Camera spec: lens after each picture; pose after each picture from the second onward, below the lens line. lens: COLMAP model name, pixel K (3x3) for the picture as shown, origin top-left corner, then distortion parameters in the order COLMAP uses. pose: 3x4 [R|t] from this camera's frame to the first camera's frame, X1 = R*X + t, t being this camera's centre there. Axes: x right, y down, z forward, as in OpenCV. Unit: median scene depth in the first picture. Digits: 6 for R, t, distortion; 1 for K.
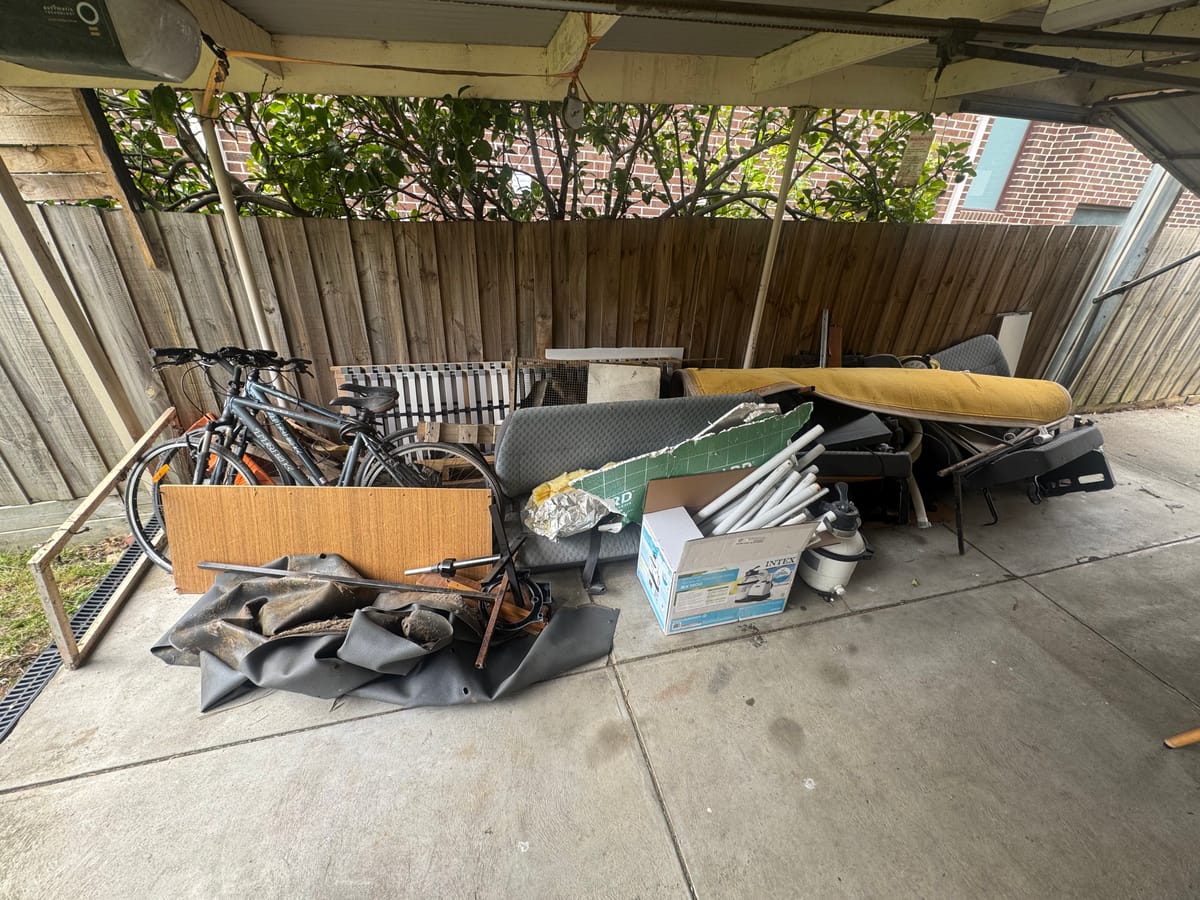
lens RADIAL K [[479.6, 0, 600.0], [0, 479.6, 450.0], [0, 0, 1]] dist [-0.000201, 0.000474]
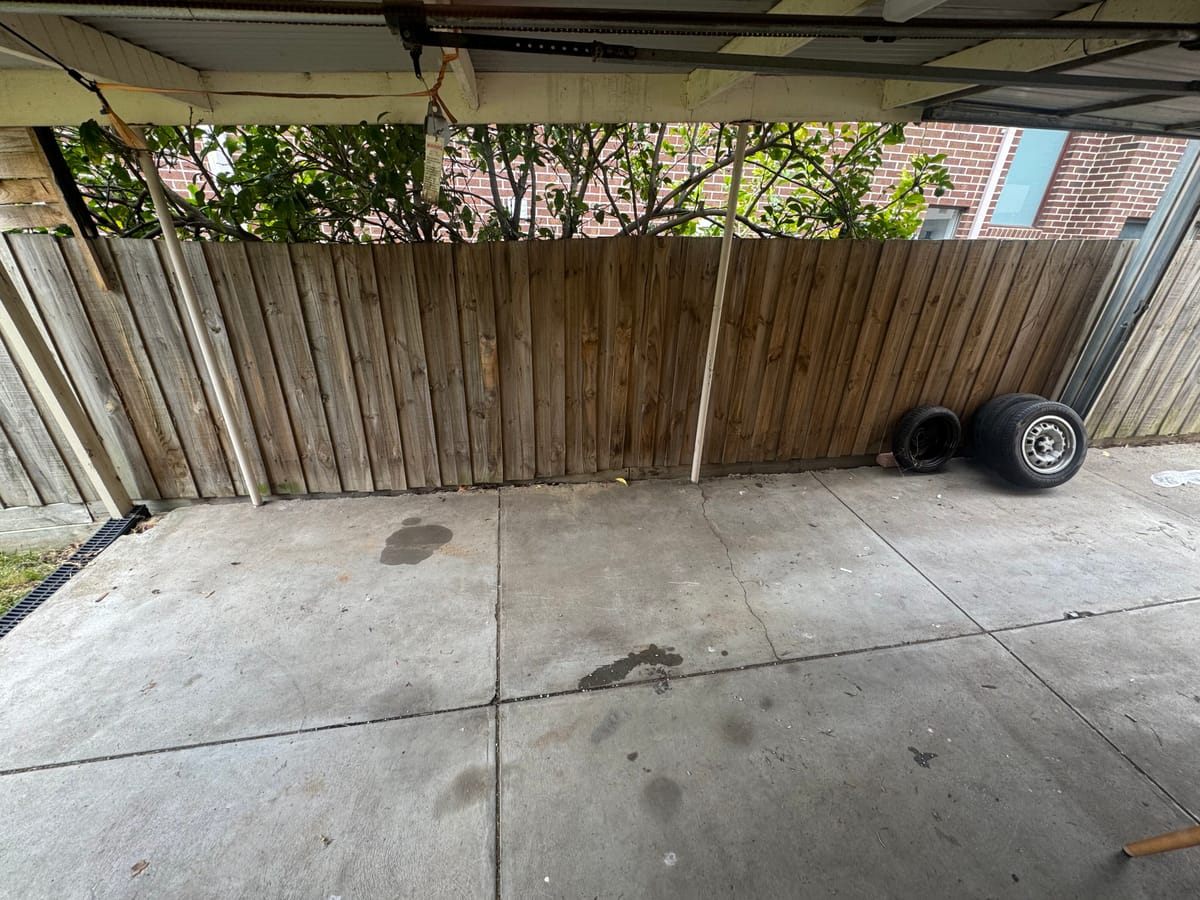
lens RADIAL K [[479.6, 0, 600.0], [0, 479.6, 450.0], [0, 0, 1]] dist [-0.000201, 0.000474]
pose [[0.995879, 0.023996, -0.087464, 0.227584], [-0.027590, 0.998814, -0.040123, -0.012109], [0.086397, 0.042371, 0.995359, 0.046555]]
